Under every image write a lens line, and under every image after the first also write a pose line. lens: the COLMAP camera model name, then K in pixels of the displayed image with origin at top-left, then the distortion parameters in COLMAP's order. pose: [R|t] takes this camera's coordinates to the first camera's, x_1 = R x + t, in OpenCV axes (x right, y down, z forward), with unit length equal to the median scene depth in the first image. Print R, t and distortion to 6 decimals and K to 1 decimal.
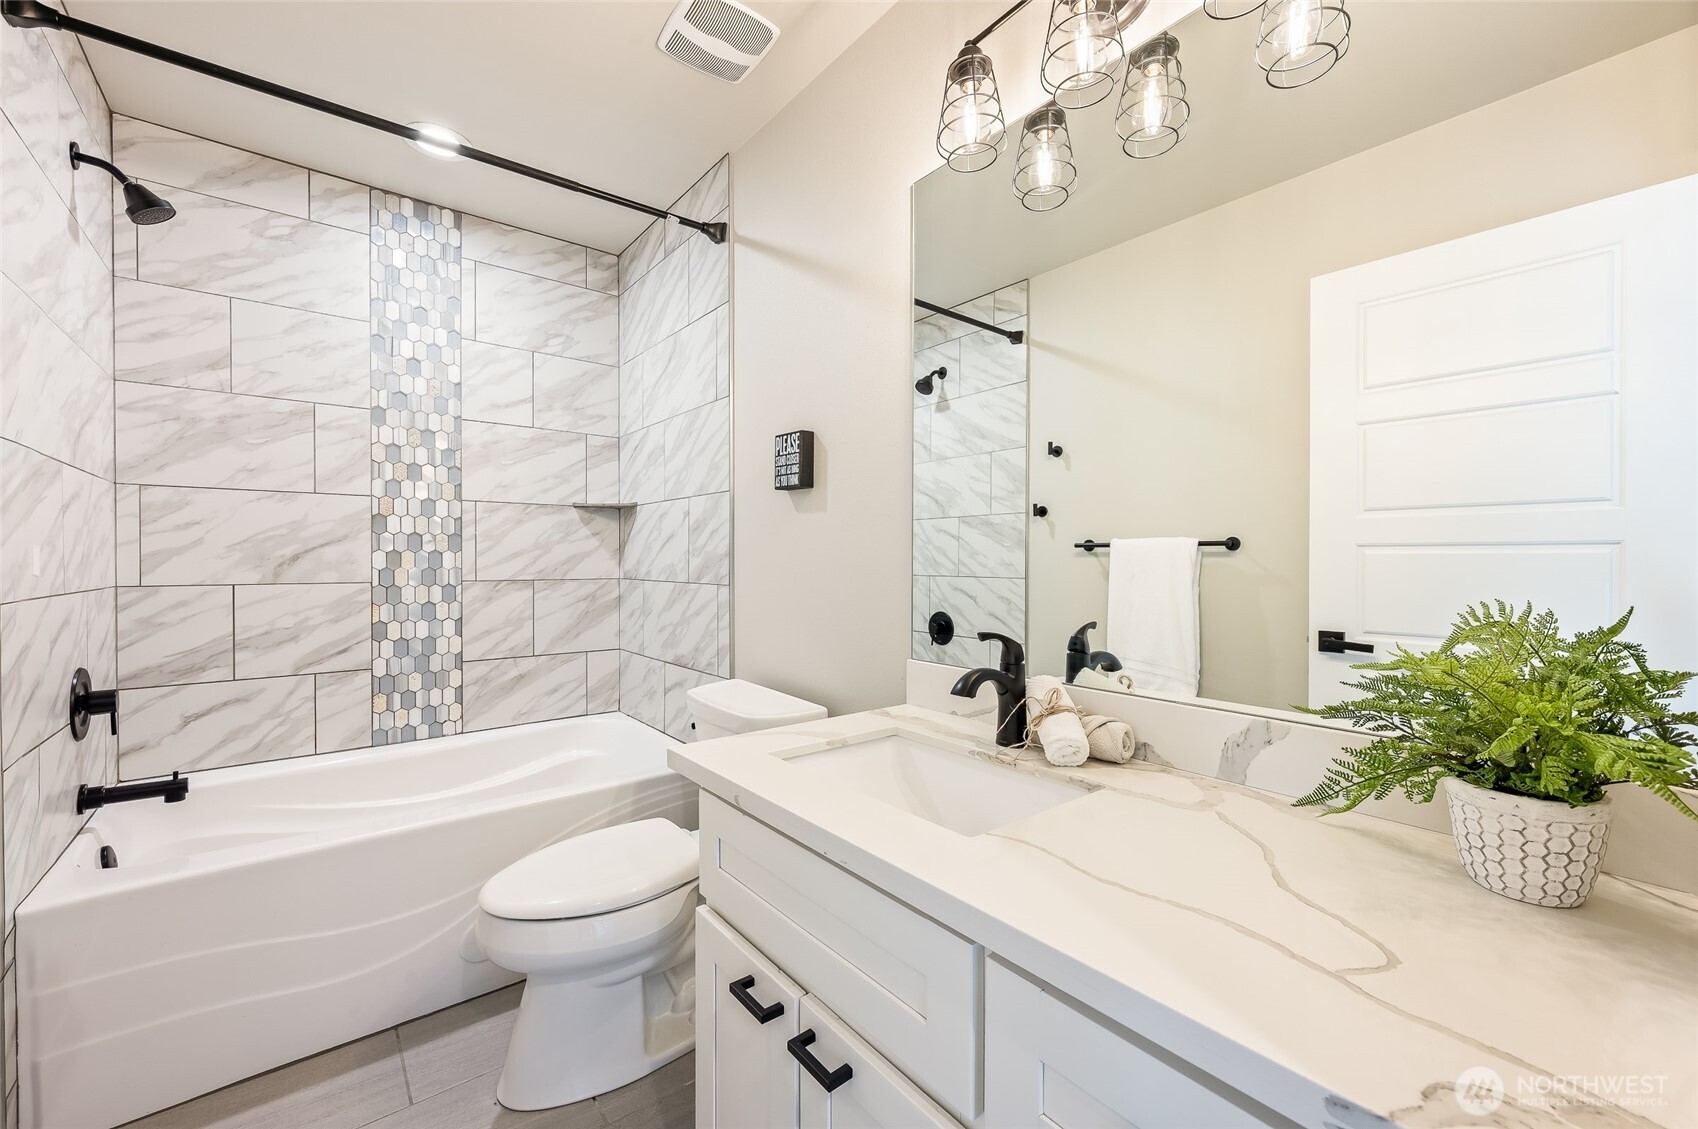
lens RADIAL K [[678.8, 0, 848.3], [0, 678.8, 560.4], [0, 0, 1]] dist [0.000381, -0.000002]
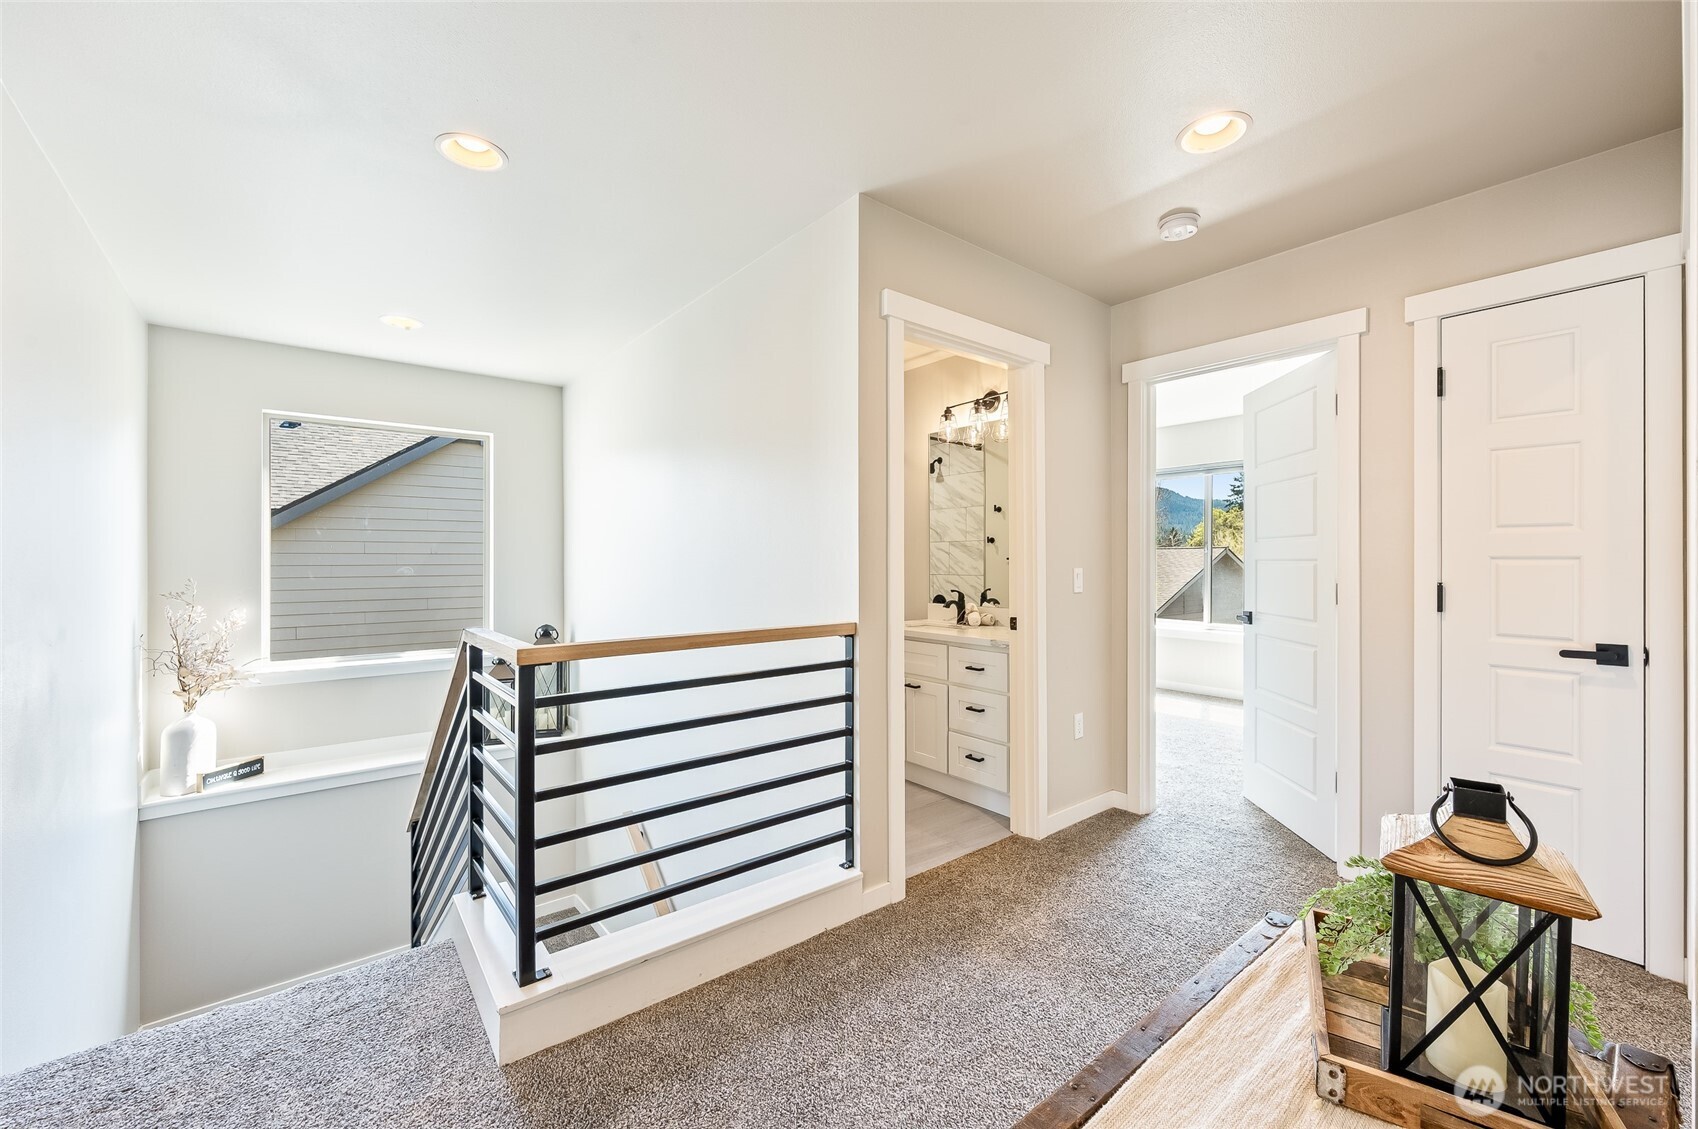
lens RADIAL K [[678.8, 0, 848.3], [0, 678.8, 560.4], [0, 0, 1]] dist [0.000381, -0.000002]
pose [[0.999990, -0.002665, 0.003504, -0.123882], [0.002670, 0.999996, -0.001317, -0.013497], [-0.003500, 0.001326, 0.999993, -0.891266]]
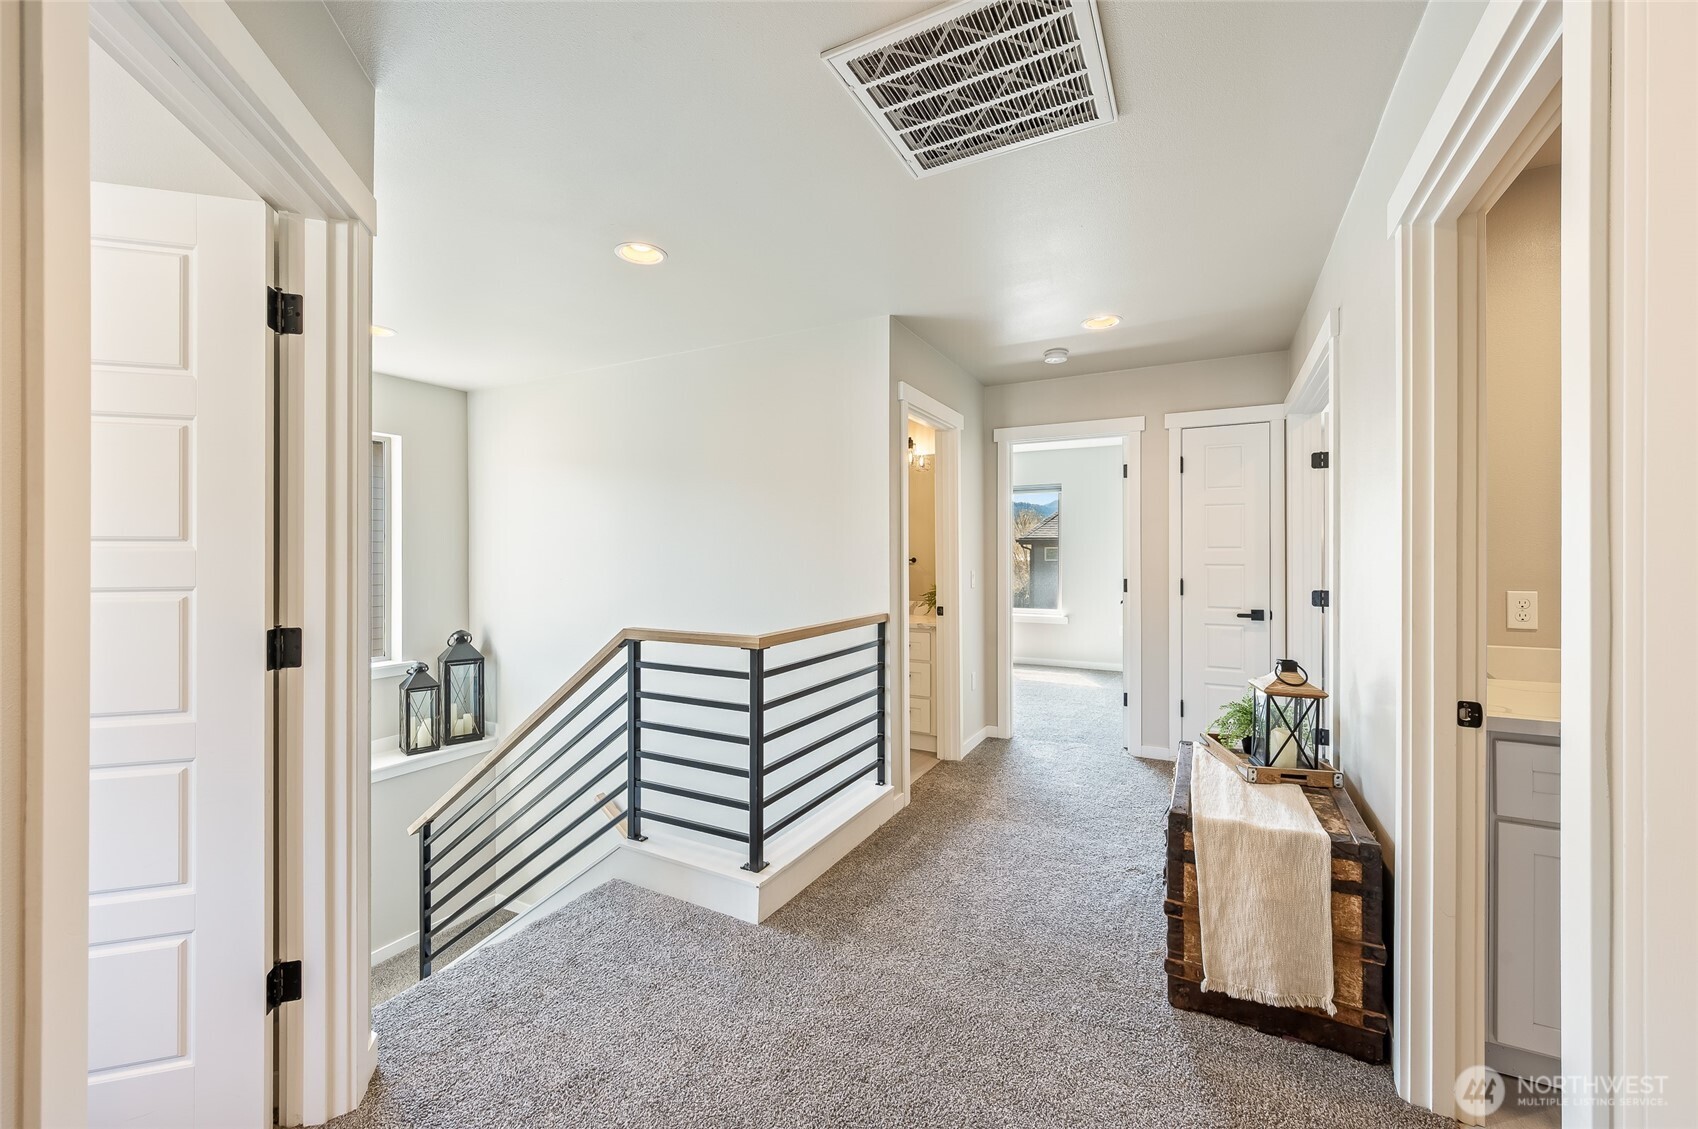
lens RADIAL K [[679.0, 0, 847.6], [0, 679.0, 553.5], [0, 0, 1]] dist [0.002007, 0.000120]
pose [[0.919359, -0.004906, 0.393389, -0.572939], [0.005241, 0.999986, 0.000223, -0.039939], [-0.393385, 0.001856, 0.919372, -1.098484]]
